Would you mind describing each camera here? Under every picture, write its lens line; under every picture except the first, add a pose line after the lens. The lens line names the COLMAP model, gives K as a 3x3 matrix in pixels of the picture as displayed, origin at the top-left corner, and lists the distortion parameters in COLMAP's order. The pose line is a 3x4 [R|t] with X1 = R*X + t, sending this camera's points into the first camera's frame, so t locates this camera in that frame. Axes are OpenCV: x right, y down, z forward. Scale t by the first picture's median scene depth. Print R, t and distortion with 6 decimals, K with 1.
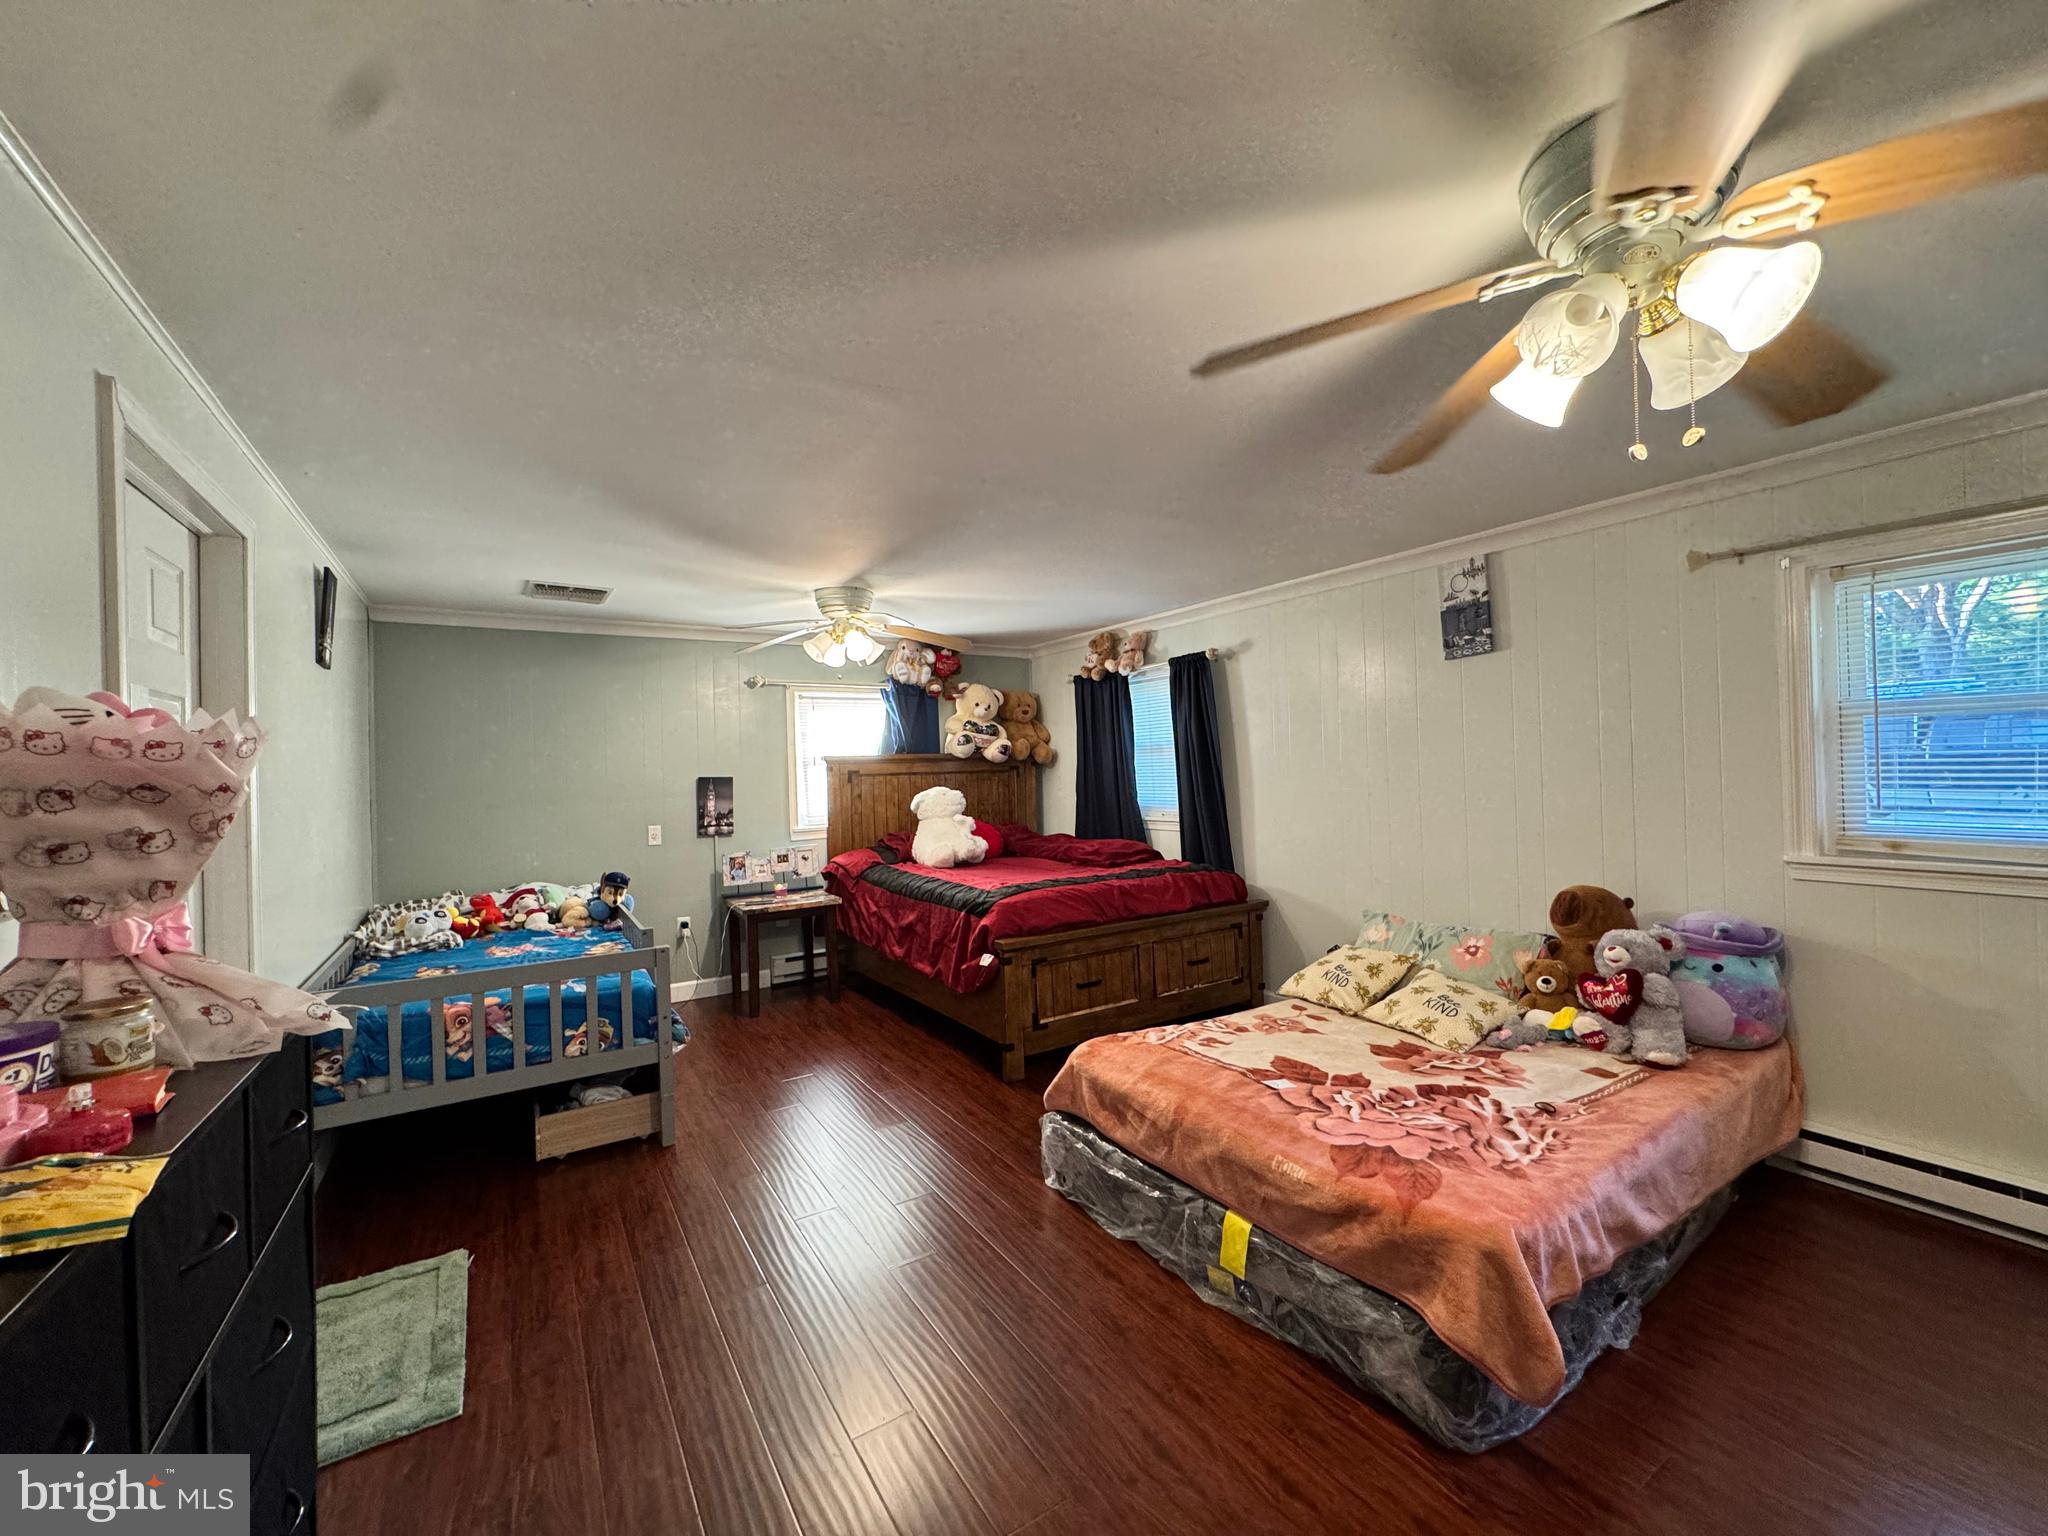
lens RADIAL K [[817.1, 0, 1024.0], [0, 817.1, 761.3], [0, 0, 1]] dist [-0.002583, 0.000103]
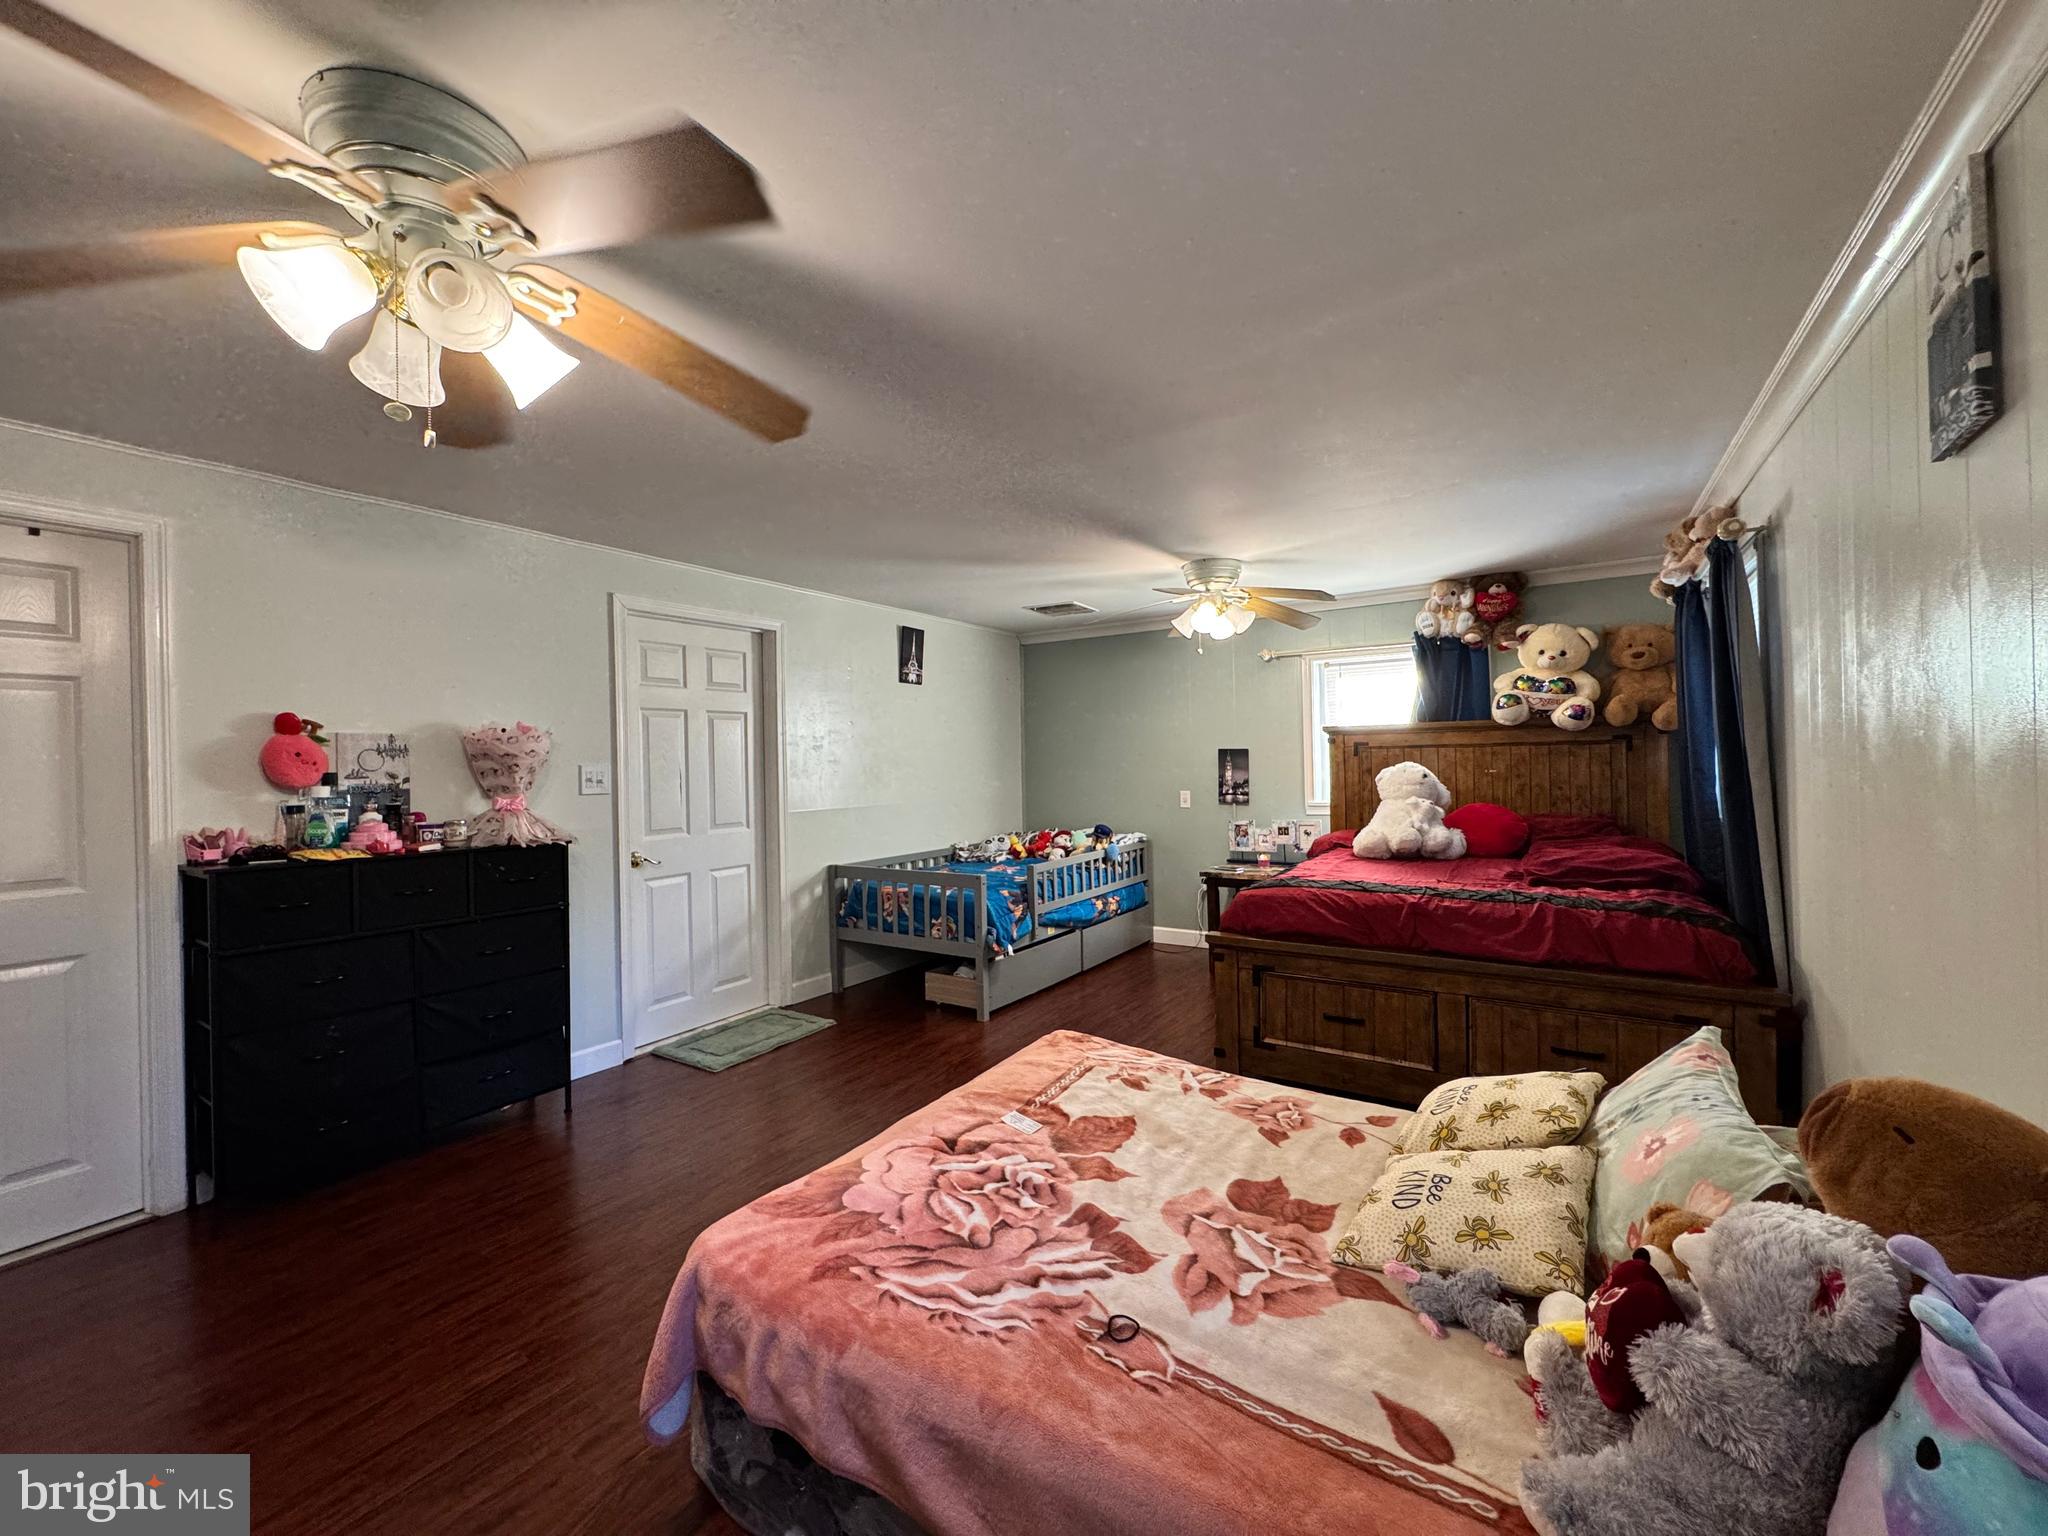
lens RADIAL K [[817.1, 0, 1019.9], [0, 817.1, 765.8], [0, 0, 1]] dist [-0.002583, 0.000103]
pose [[0.414703, 0.024006, -0.909640, 0.725625], [0.015694, 0.999315, 0.033527, 0.001774], [0.909822, -0.028180, 0.414042, 0.453076]]
